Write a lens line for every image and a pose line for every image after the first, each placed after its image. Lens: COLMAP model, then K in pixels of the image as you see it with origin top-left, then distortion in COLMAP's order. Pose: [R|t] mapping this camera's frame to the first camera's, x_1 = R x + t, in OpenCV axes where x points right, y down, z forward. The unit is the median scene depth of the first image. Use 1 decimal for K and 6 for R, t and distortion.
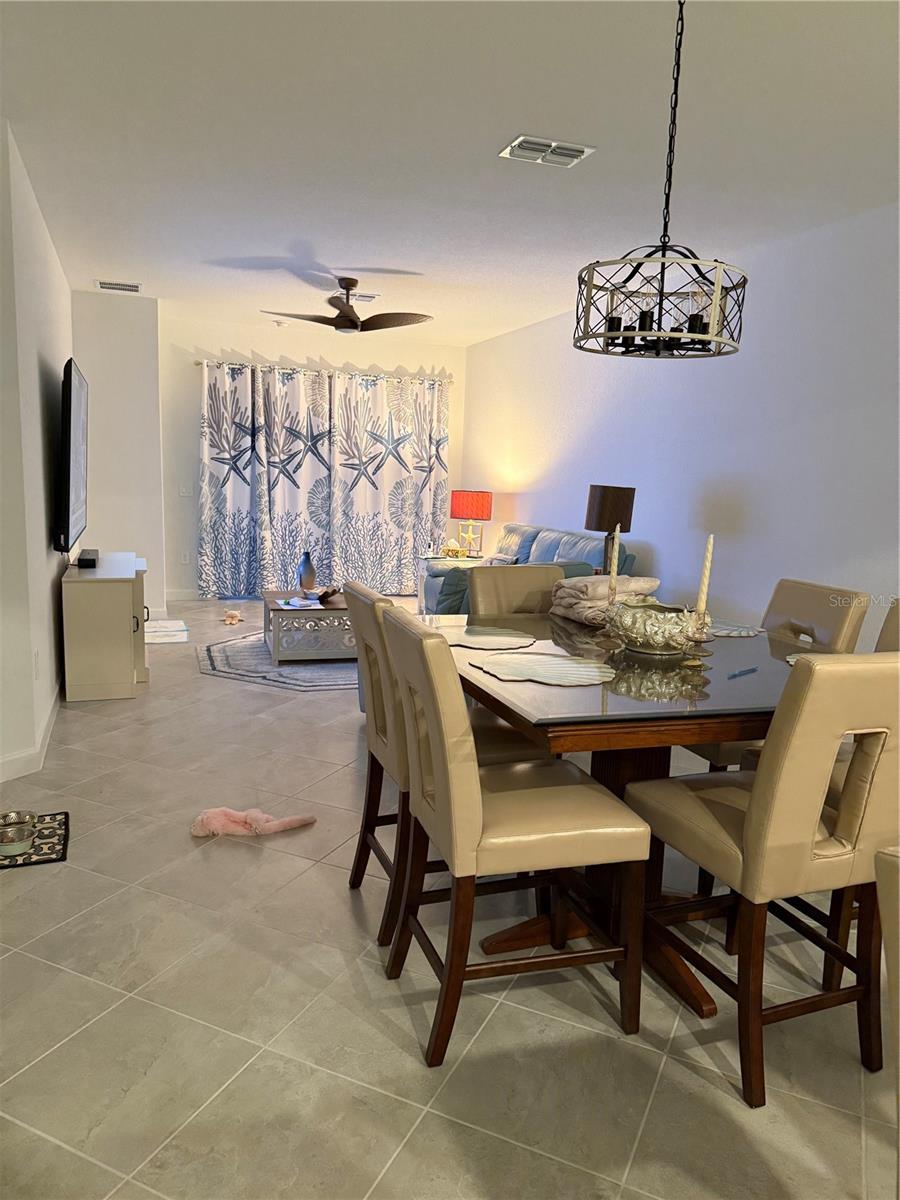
lens RADIAL K [[853.7, 0, 452.4], [0, 853.7, 608.4], [0, 0, 1]] dist [0.083415, -0.113952]
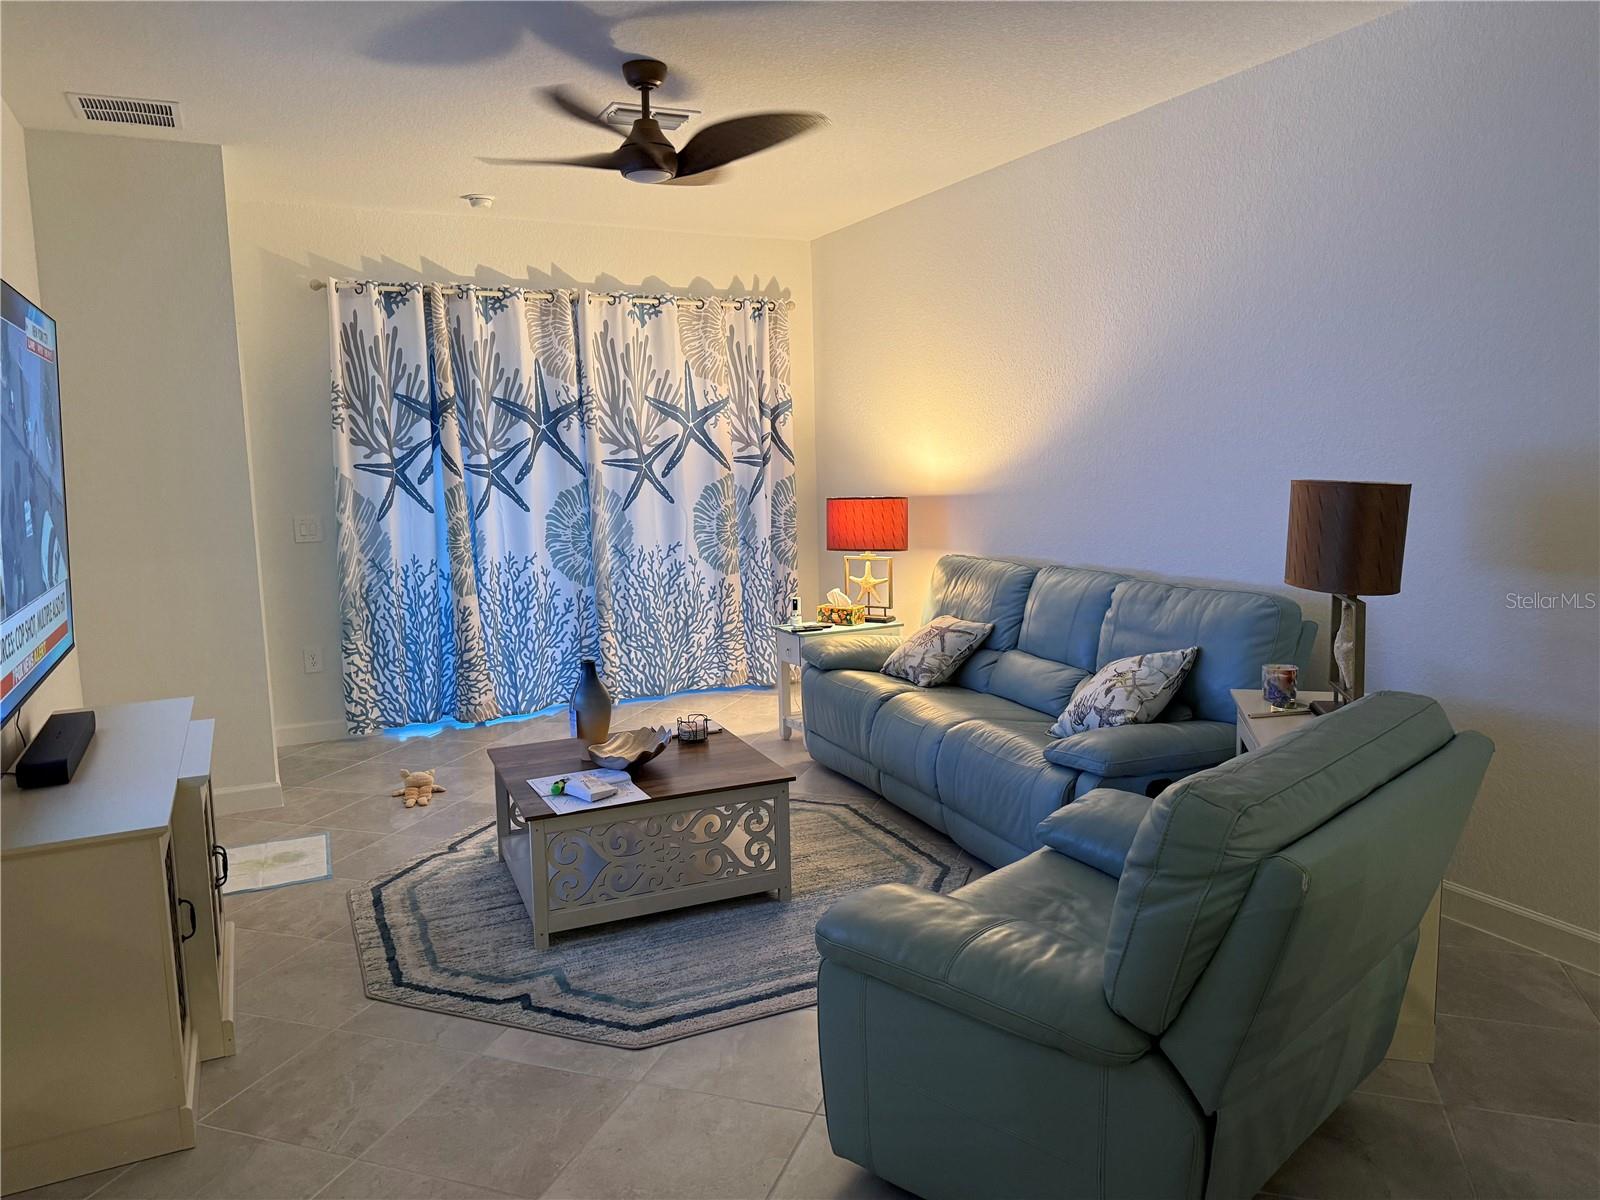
lens RADIAL K [[1138.3, 0, 809.3], [0, 1138.3, 586.6], [0, 0, 1]] dist [0.083415, -0.113952]
pose [[0.992301, -0.071983, 0.100787, -0.081639], [0.075890, 0.996485, -0.035477, -0.054957], [-0.097879, 0.042852, 0.994275, 0.279202]]
